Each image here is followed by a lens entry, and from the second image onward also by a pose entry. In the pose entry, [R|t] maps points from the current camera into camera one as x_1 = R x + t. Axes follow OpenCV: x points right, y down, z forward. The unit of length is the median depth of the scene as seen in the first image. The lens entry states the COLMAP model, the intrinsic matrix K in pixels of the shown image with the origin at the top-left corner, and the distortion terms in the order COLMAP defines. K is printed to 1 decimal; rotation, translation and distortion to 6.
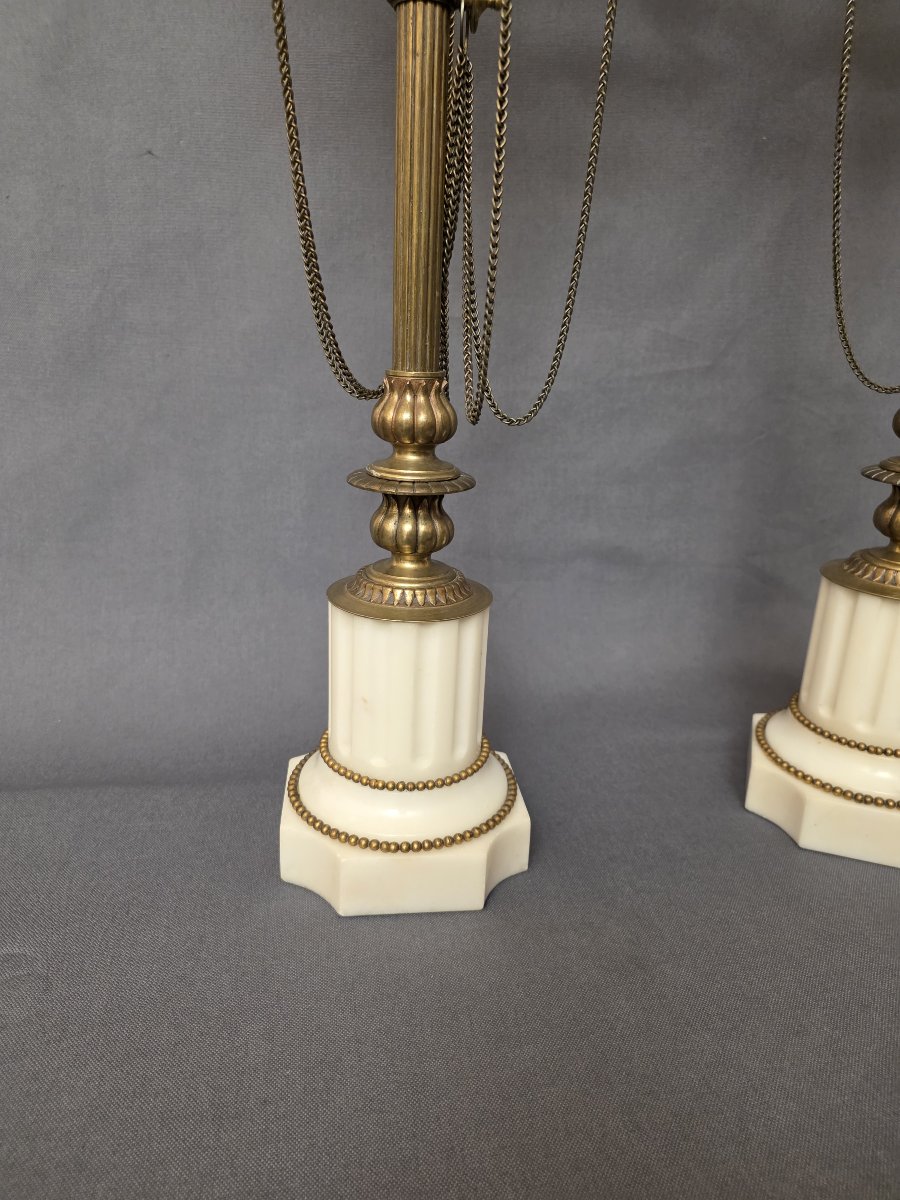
lens RADIAL K [[815.5, 0, 425.5], [0, 815.5, 604.3], [0, 0, 1]] dist [0.061046, -0.081836]
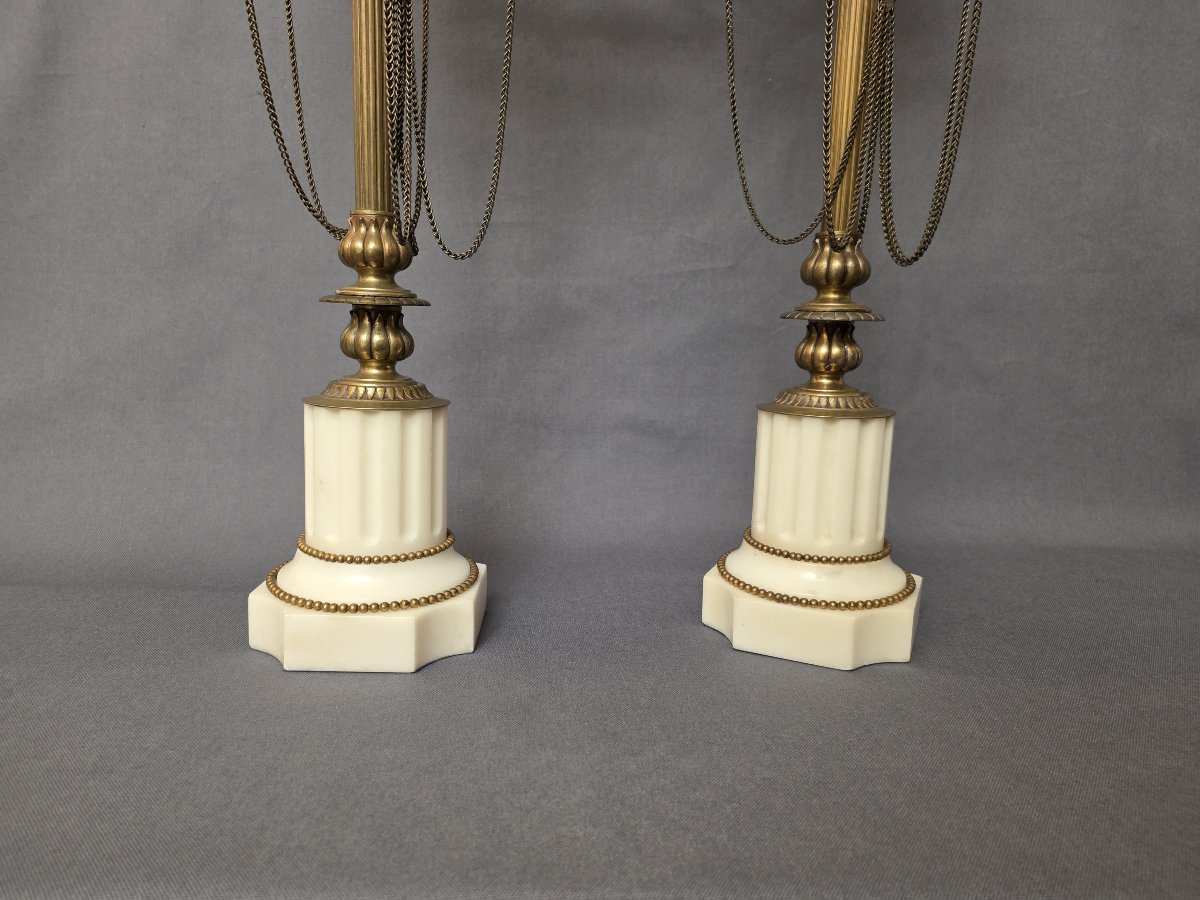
lens RADIAL K [[803.0, 0, 600.0], [0, 803.0, 450.0], [0, 0, 1]] dist [0.081614, -0.150510]
pose [[0.997579, 0.017965, -0.067189, 0.264726], [-0.028833, 0.985962, -0.164461, 0.166381], [0.063291, 0.166001, 0.984093, -0.081982]]
